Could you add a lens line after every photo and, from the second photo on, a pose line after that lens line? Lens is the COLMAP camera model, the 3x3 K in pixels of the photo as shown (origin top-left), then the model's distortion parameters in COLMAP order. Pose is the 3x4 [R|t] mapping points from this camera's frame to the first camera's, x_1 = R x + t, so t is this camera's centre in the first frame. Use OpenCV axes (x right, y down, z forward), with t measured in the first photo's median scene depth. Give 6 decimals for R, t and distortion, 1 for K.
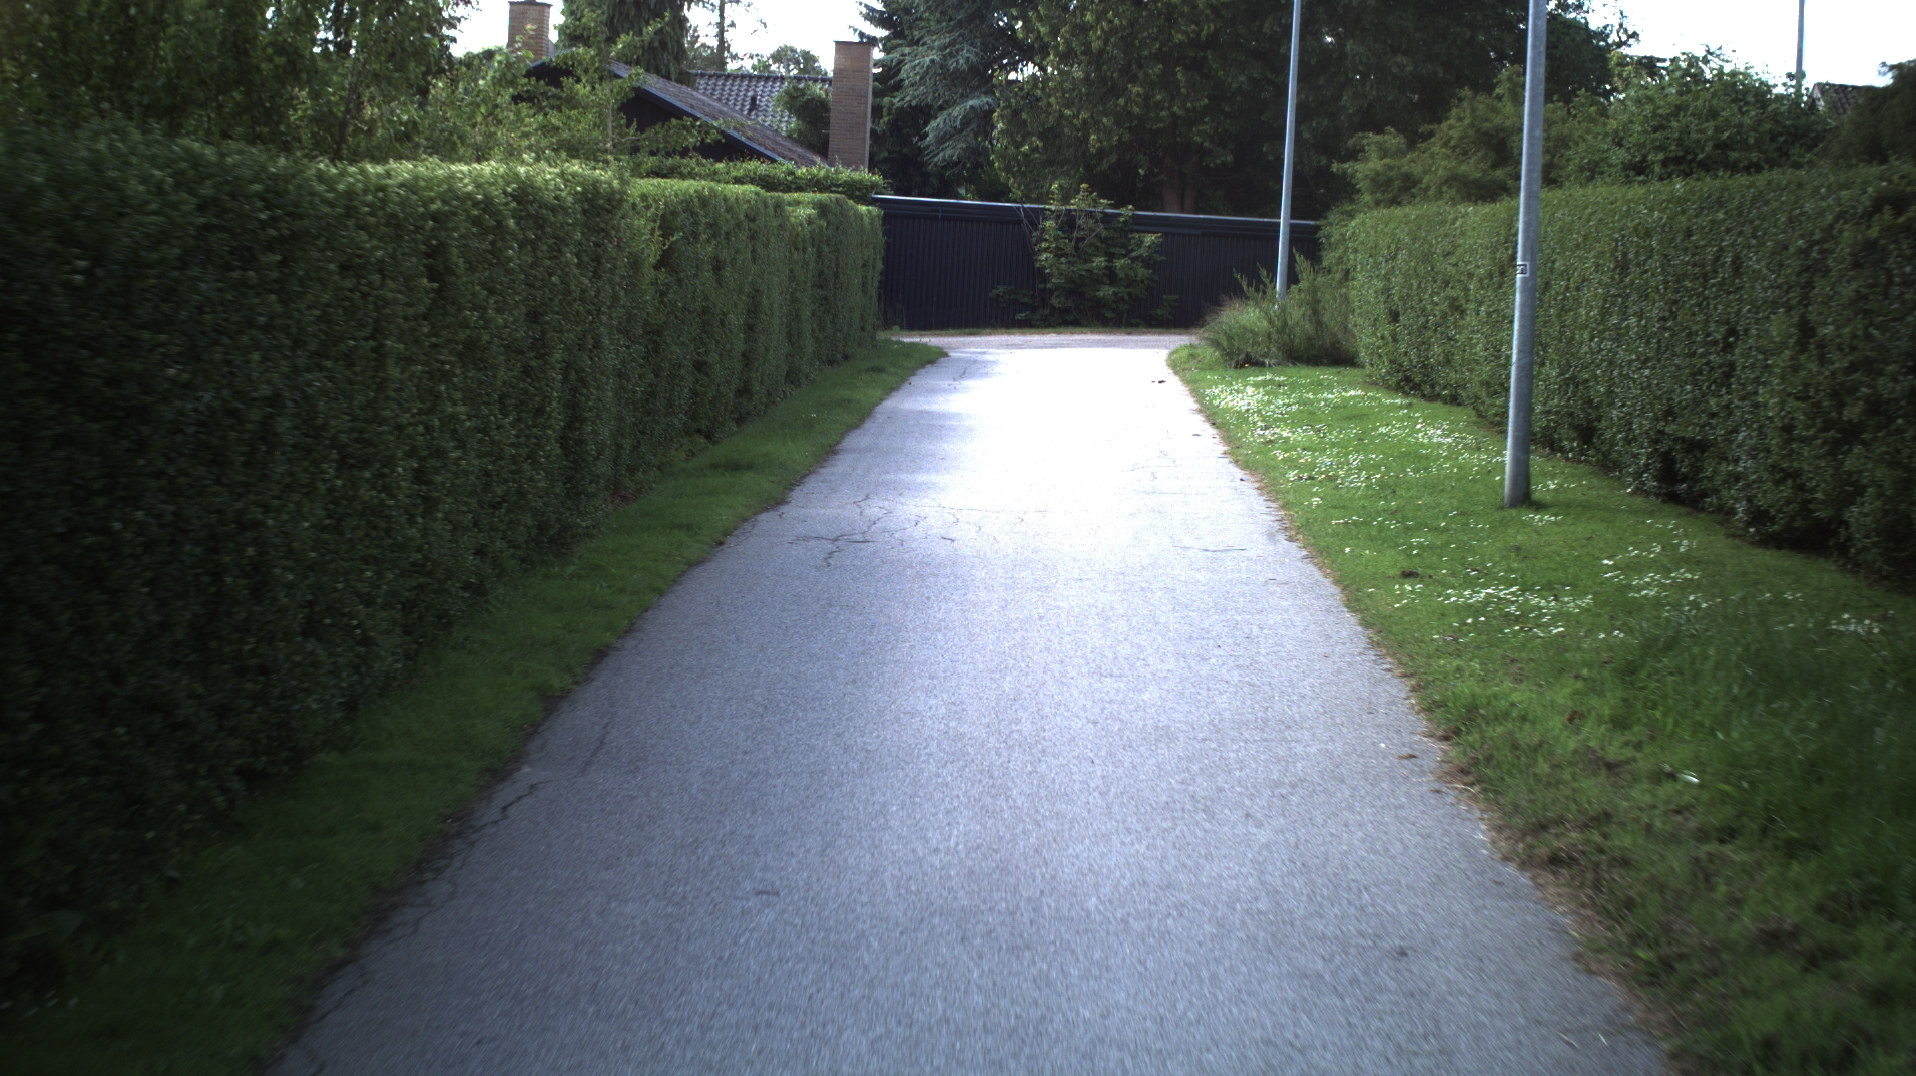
lens RADIAL K [[2927.7, 0, 958.0], [0, 2927.7, 538.0], [0, 0, 1]] dist [-0.311480, 0.618611]
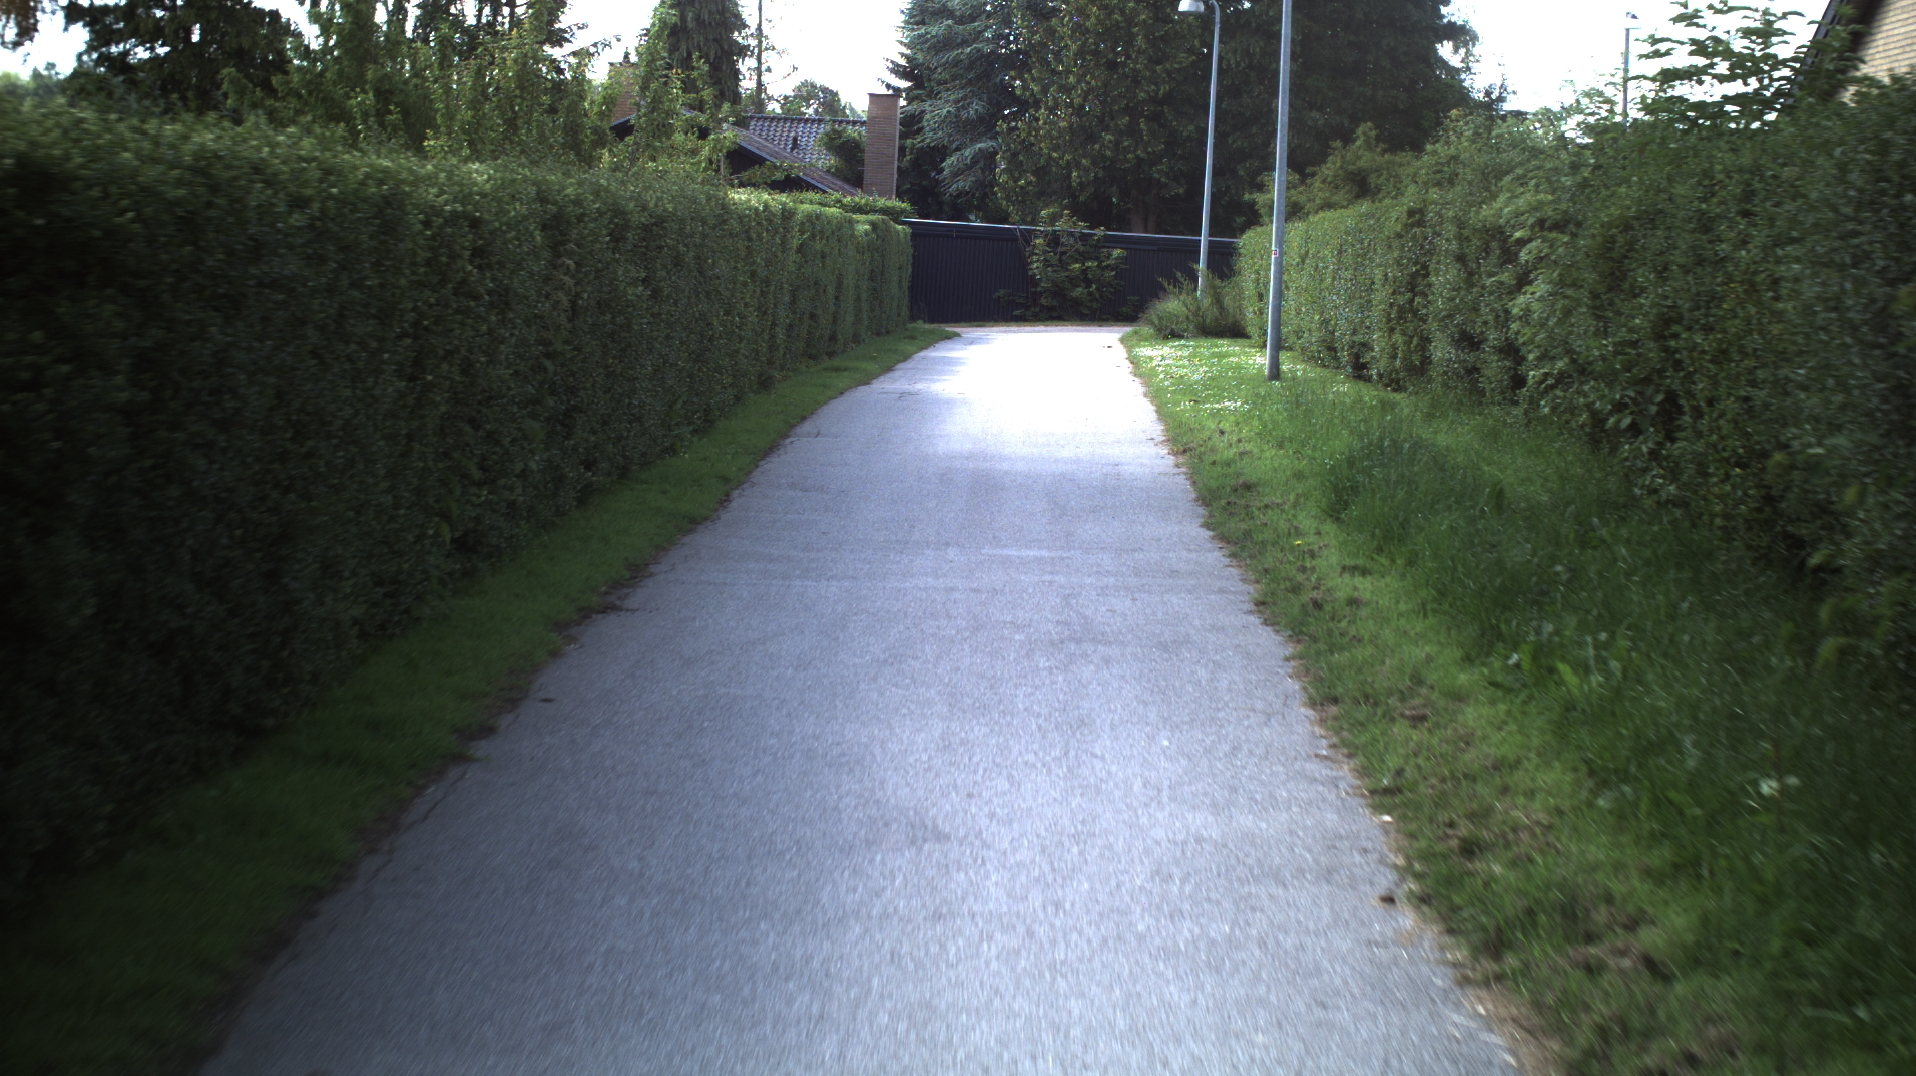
lens RADIAL K [[2927.7, 0, 958.0], [0, 2927.7, 538.0], [0, 0, 1]] dist [-0.311480, 0.618611]
pose [[0.999989, 0.002913, -0.003664, 0.000734], [-0.002950, 0.999944, -0.010160, 0.049459], [0.003634, 0.010171, 0.999942, -0.389203]]
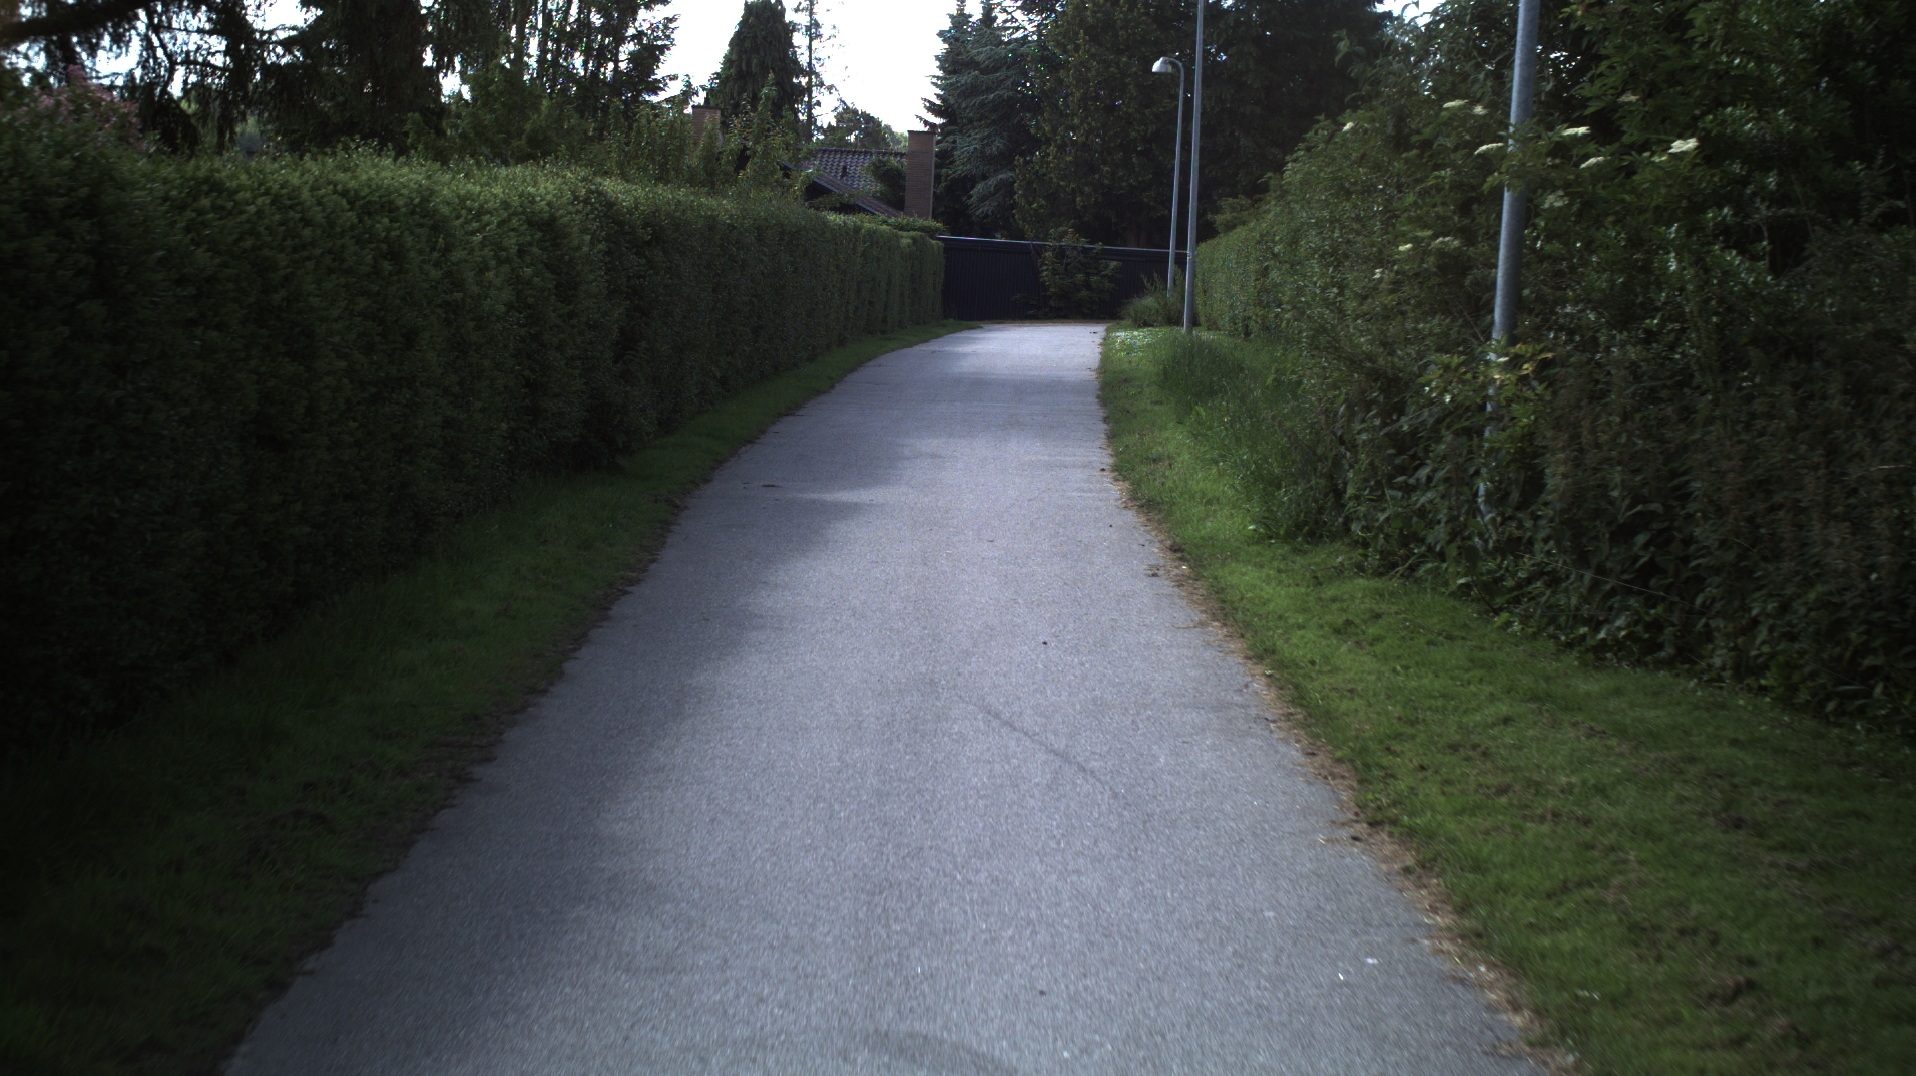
lens RADIAL K [[2927.7, 0, 958.0], [0, 2927.7, 538.0], [0, 0, 1]] dist [-0.311480, 0.618611]
pose [[0.999855, 0.002747, -0.016828, 0.012535], [-0.003040, 0.999844, -0.017416, 0.099237], [0.016777, 0.017465, 0.999707, -0.778010]]
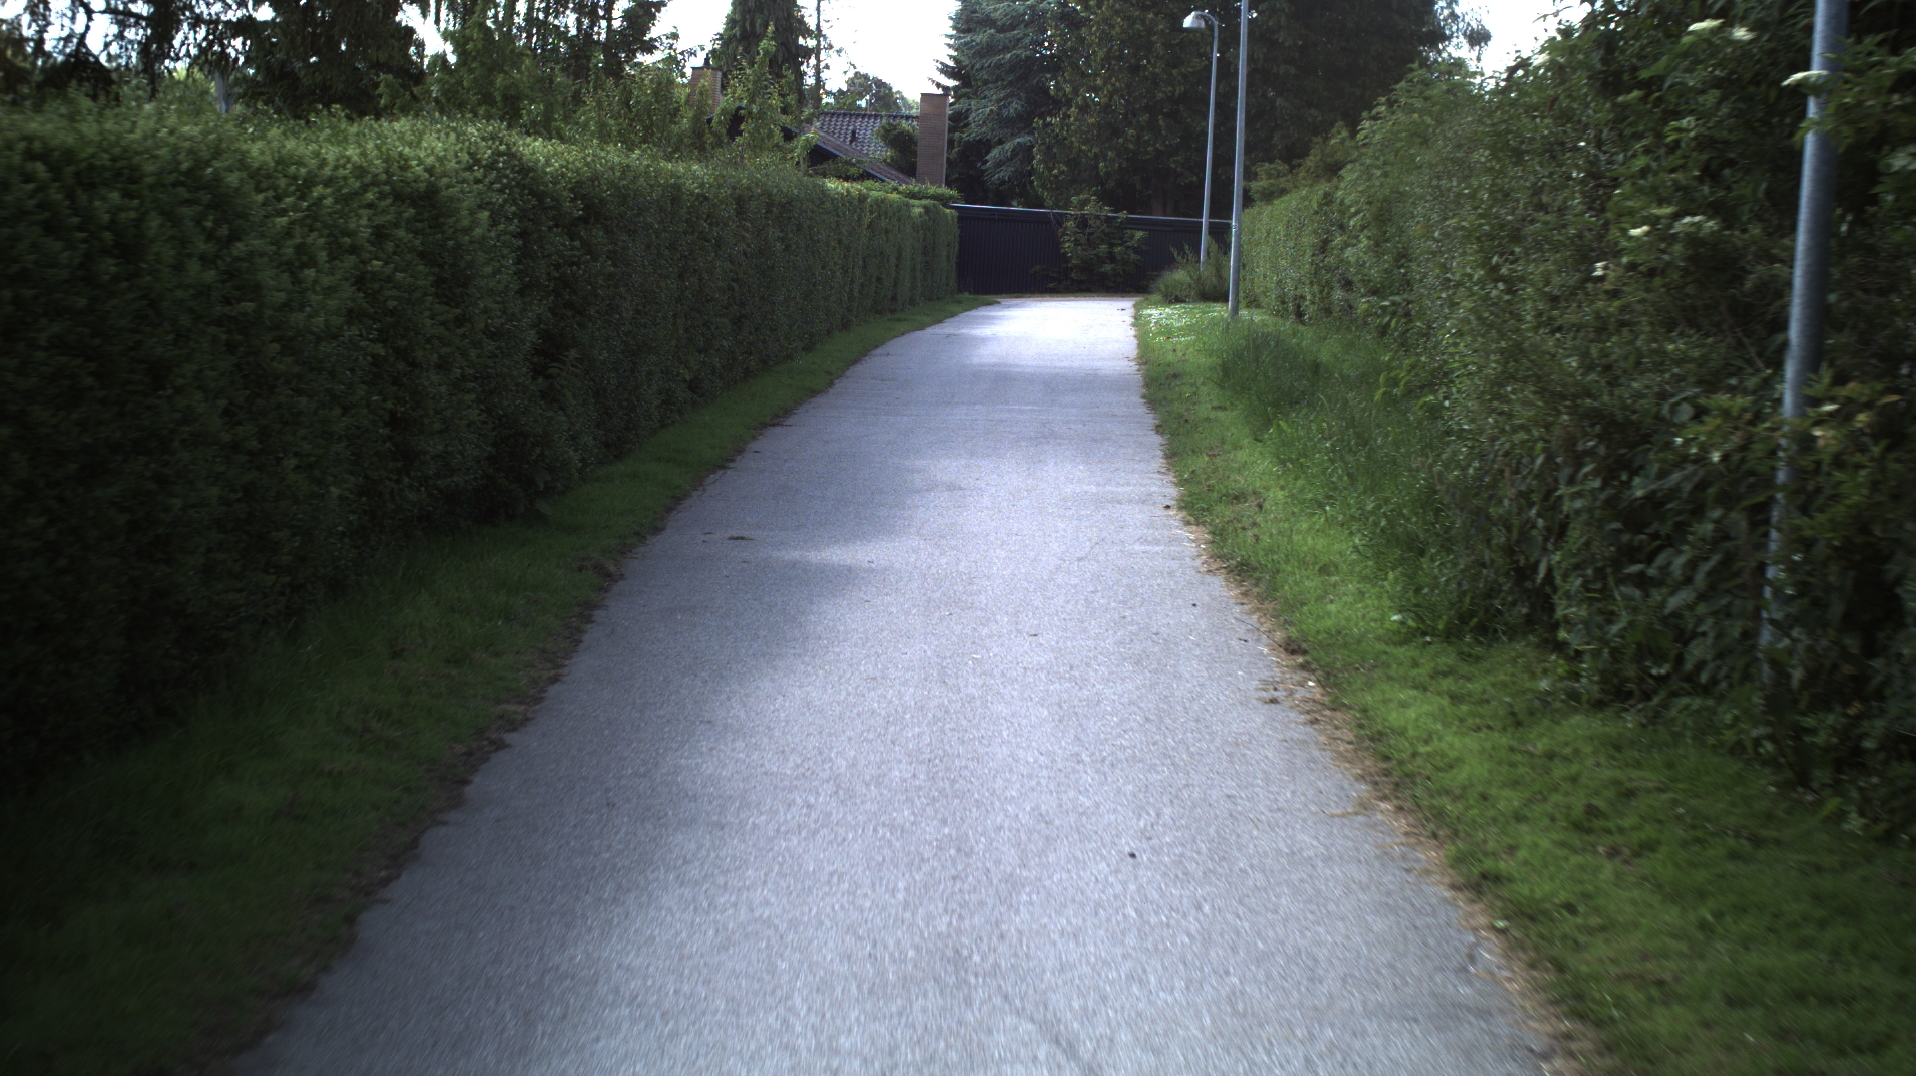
lens RADIAL K [[2927.7, 0, 958.0], [0, 2927.7, 538.0], [0, 0, 1]] dist [-0.311480, 0.618611]
pose [[0.999774, 0.001575, -0.021205, 0.008319], [-0.001703, 0.999980, -0.006037, 0.082397], [0.021195, 0.006072, 0.999757, -0.648092]]
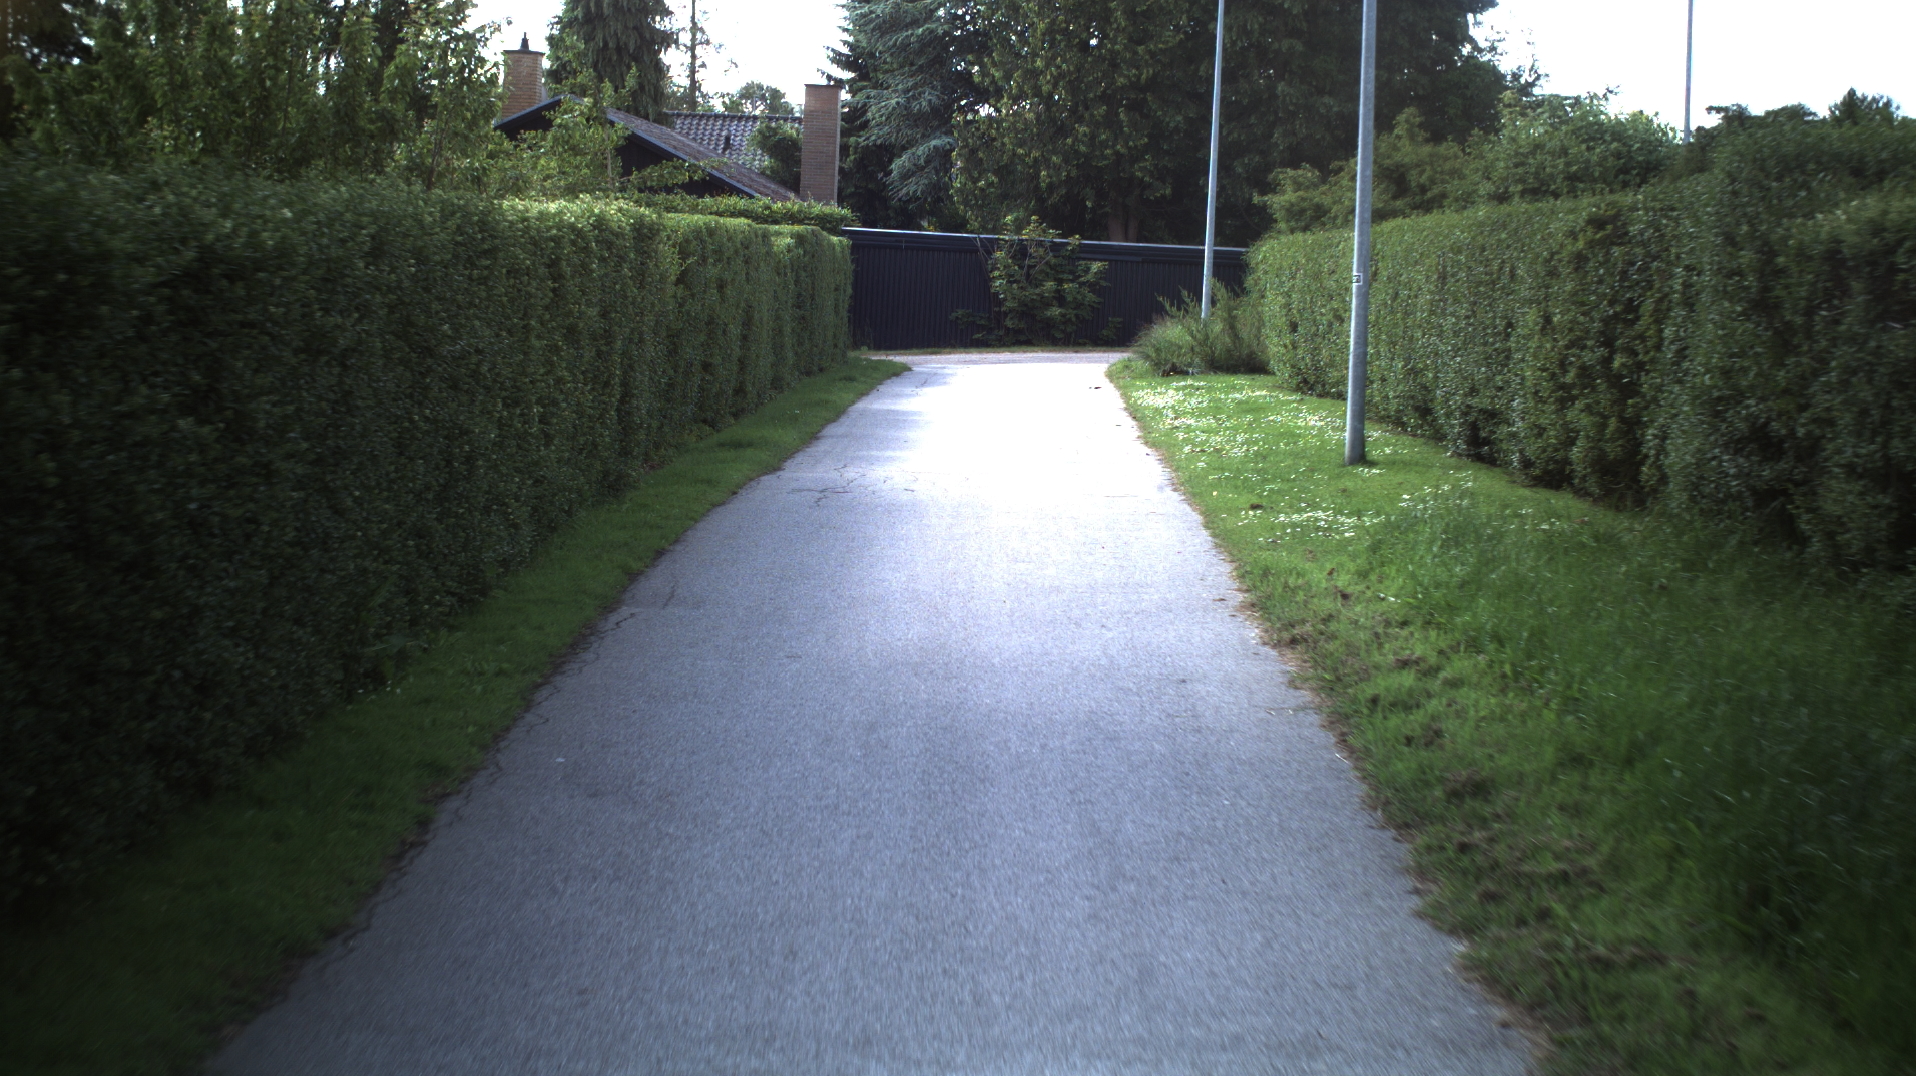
lens RADIAL K [[2927.7, 0, 958.0], [0, 2927.7, 538.0], [0, 0, 1]] dist [-0.311480, 0.618611]
pose [[0.999913, -0.006862, 0.011282, 0.001518], [0.006989, 0.999913, -0.011226, 0.015982], [-0.011204, 0.011304, 0.999873, -0.129847]]
